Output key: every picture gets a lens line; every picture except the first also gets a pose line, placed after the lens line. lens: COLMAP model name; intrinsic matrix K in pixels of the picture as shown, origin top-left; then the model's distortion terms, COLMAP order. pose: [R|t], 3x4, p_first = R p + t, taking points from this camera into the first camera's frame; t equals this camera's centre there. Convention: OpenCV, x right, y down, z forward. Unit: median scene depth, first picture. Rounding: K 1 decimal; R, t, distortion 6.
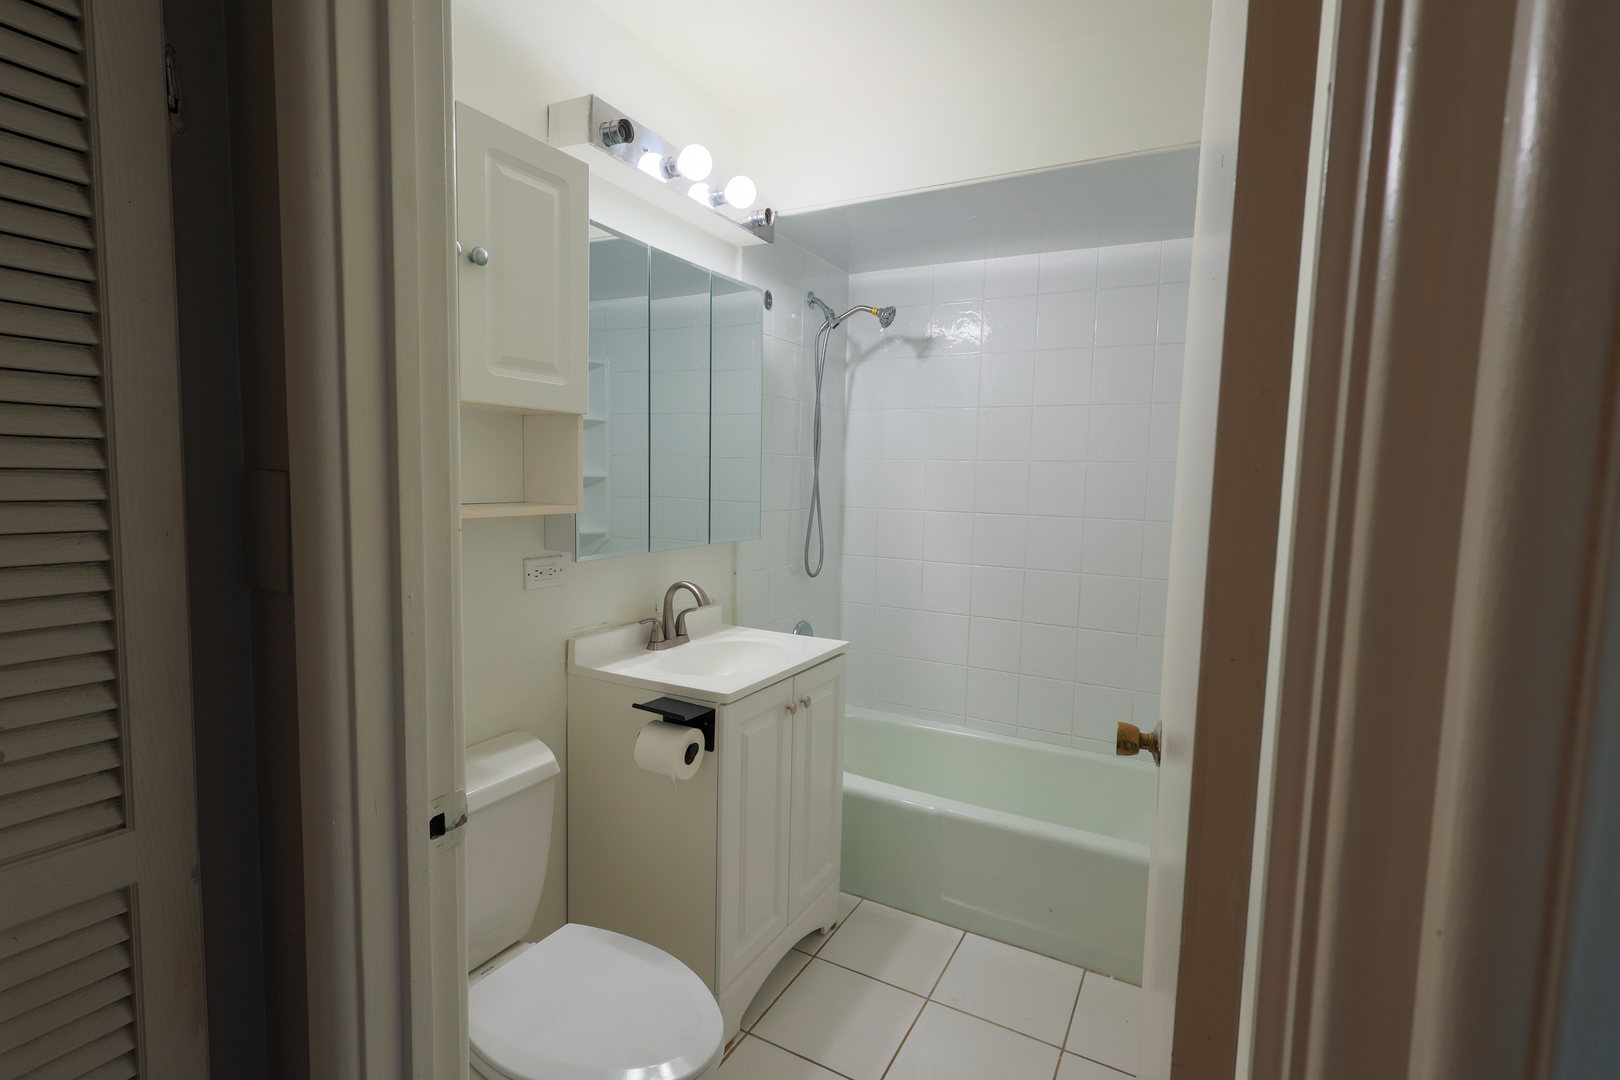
lens RADIAL K [[754.3, 0, 811.0], [0, 754.3, 540.8], [0, 0, 1]] dist [-0.004387, 0.002810]
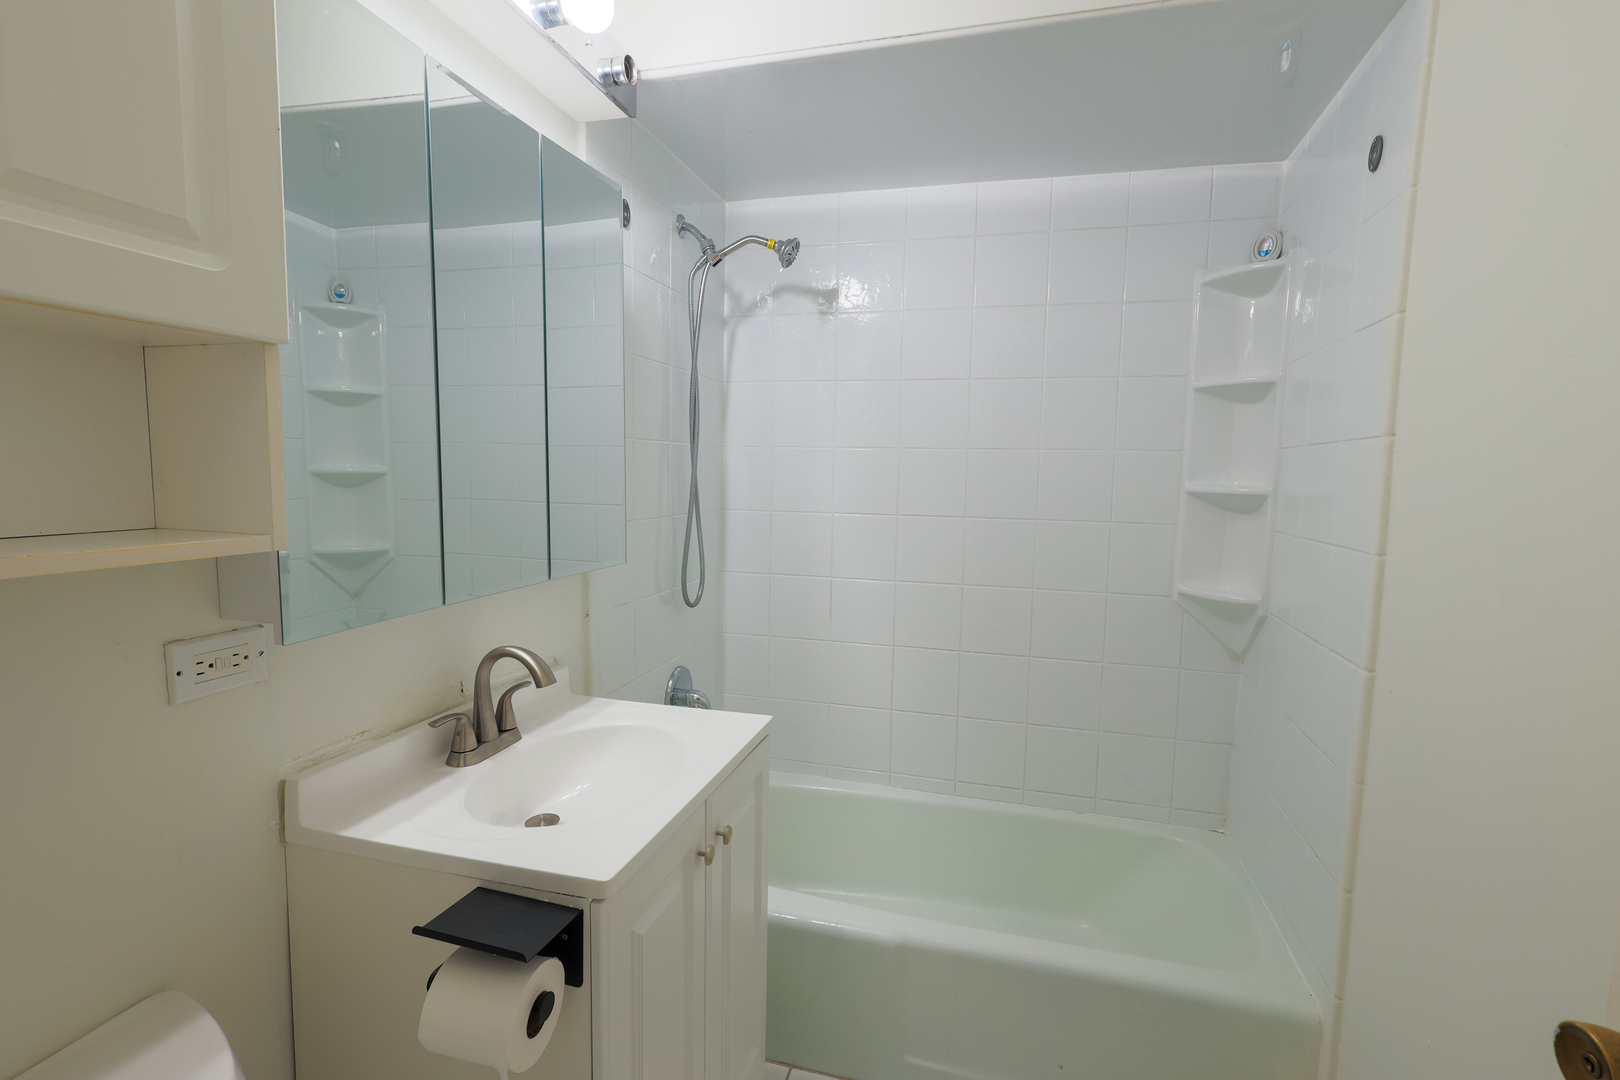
lens RADIAL K [[754.3, 0, 807.3], [0, 754.3, 539.5], [0, 0, 1]] dist [-0.004387, 0.002810]
pose [[0.975277, -0.027906, 0.219217, -0.061921], [0.026101, 0.999597, 0.011128, -0.030108], [-0.219440, -0.005131, 0.975613, 0.339226]]
